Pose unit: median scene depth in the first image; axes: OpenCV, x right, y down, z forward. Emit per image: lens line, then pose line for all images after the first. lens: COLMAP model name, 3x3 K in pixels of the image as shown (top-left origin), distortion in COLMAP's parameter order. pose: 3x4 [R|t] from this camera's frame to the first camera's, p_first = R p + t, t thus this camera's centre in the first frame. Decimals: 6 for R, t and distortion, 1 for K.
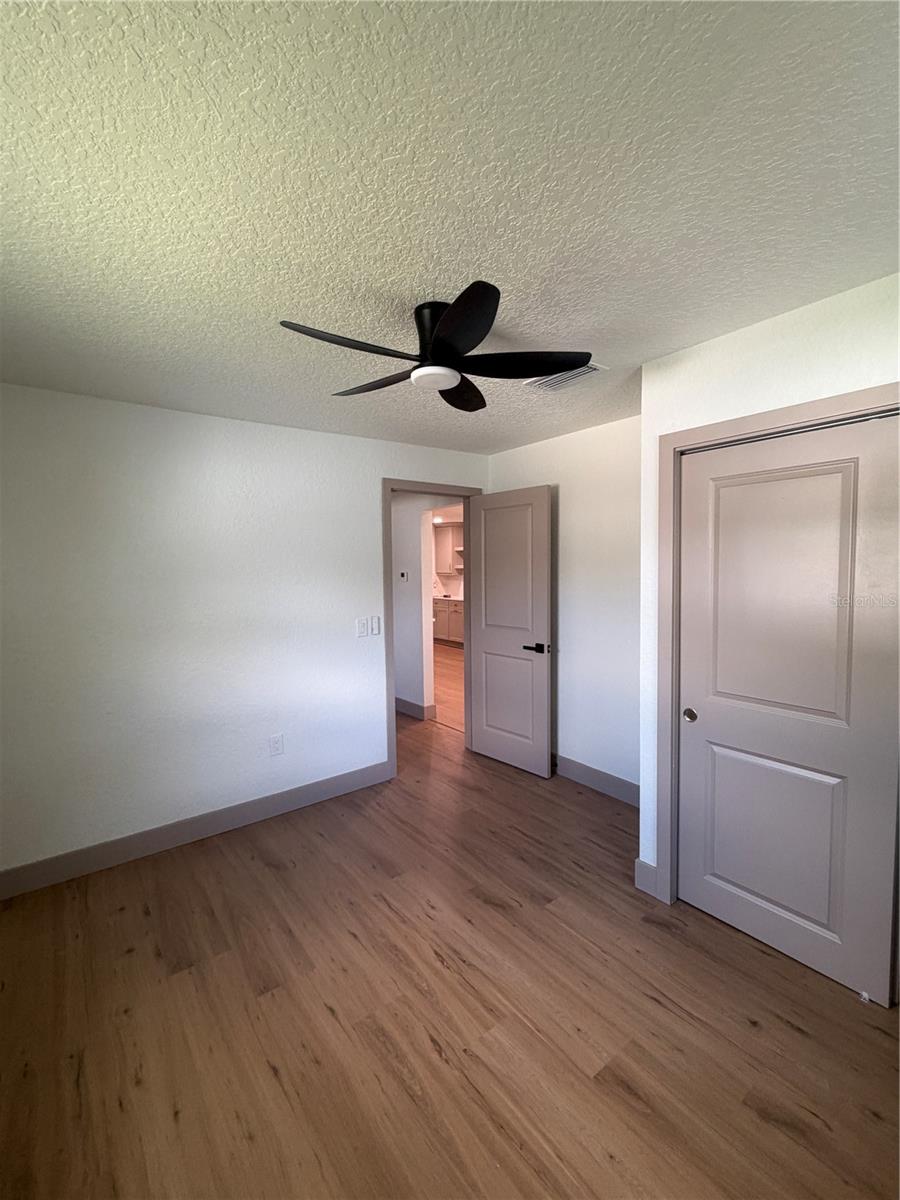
lens RADIAL K [[516.1, 0, 449.4], [0, 516.1, 597.6], [0, 0, 1]] dist [0.001264, 0.000214]
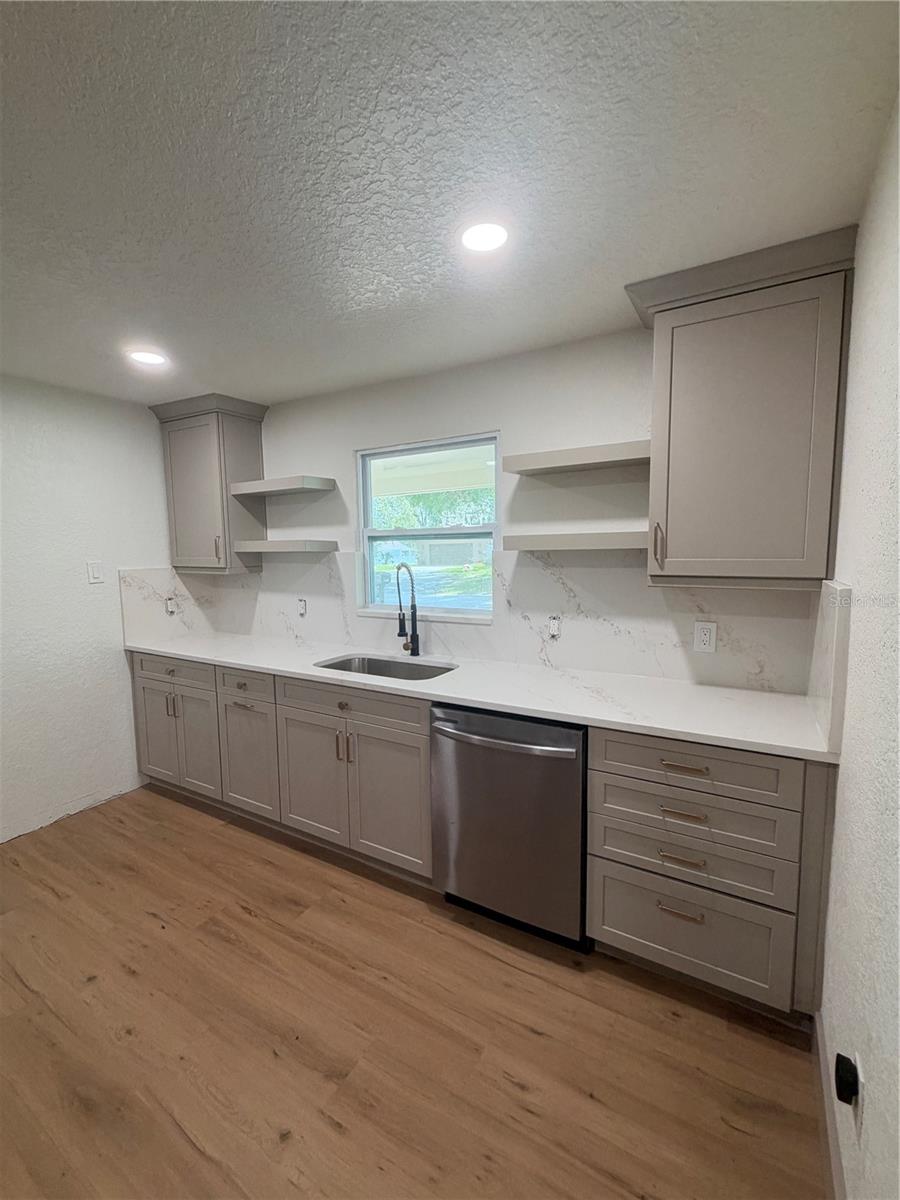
lens RADIAL K [[516.1, 0, 450.0], [0, 516.1, 603.2], [0, 0, 1]] dist [0.001264, 0.000214]
pose [[0.926804, -0.041018, 0.373299, 0.013289], [0.027617, 0.998770, 0.041178, -0.035515], [-0.374529, -0.027854, 0.926797, 0.669847]]
